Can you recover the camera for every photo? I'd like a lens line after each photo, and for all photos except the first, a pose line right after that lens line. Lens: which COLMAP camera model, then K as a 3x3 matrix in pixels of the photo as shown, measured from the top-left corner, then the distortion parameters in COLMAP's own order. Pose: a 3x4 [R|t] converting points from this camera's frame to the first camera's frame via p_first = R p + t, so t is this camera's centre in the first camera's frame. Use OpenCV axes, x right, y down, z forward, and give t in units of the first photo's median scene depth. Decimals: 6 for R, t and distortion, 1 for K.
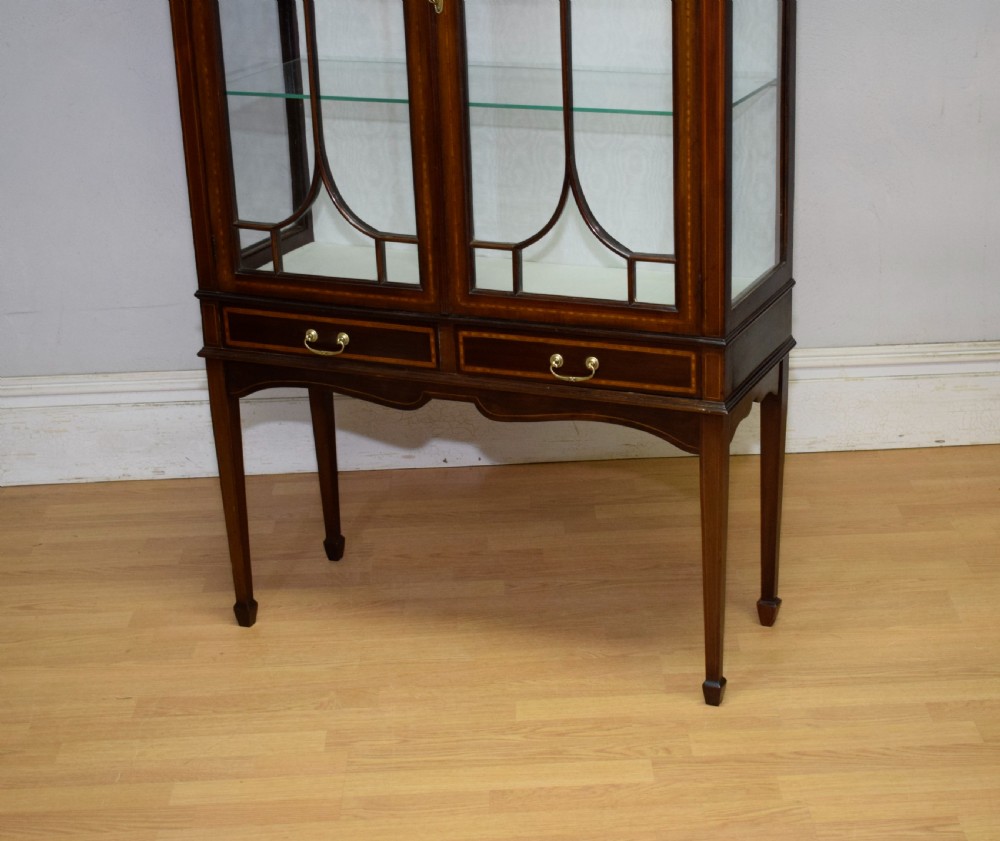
lens RADIAL K [[1911.1, 0, 576.0], [0, 1911.1, 474.9], [0, 0, 1]] dist [-0.026913, 0.024297]
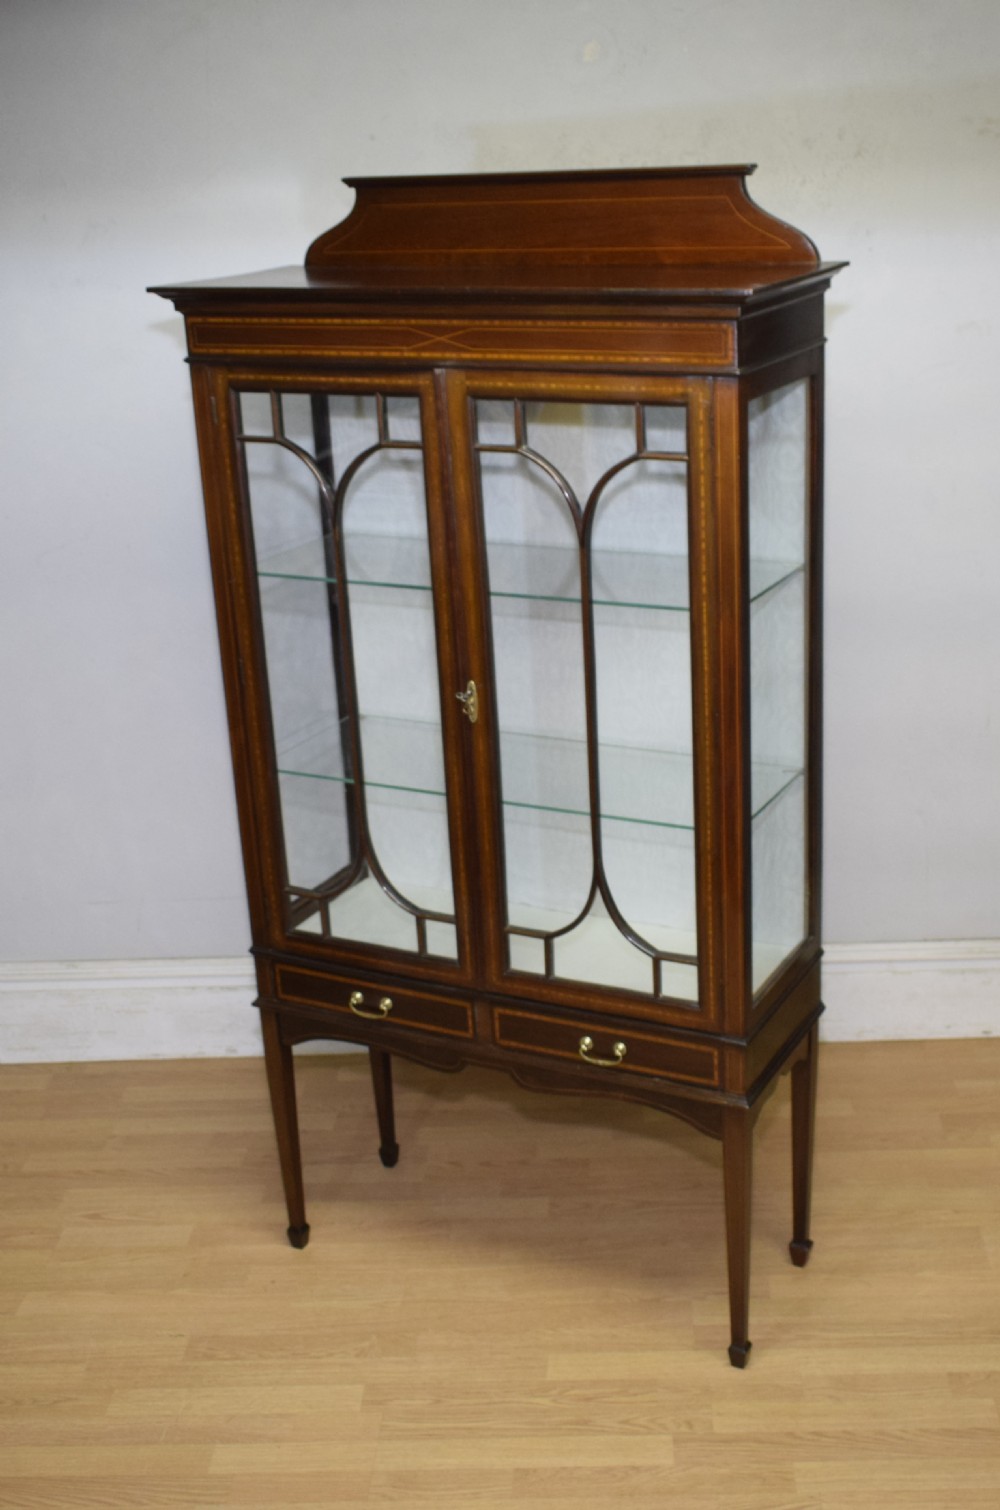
lens RADIAL K [[1845.2, 0, 573.9], [0, 1845.2, 775.1], [0, 0, 1]] dist [-0.013729, -0.019782]
pose [[0.997736, 0.009787, -0.066535, 0.047078], [-0.011338, 0.999672, -0.022973, -0.177406], [0.066288, 0.023676, 0.997520, -0.001921]]
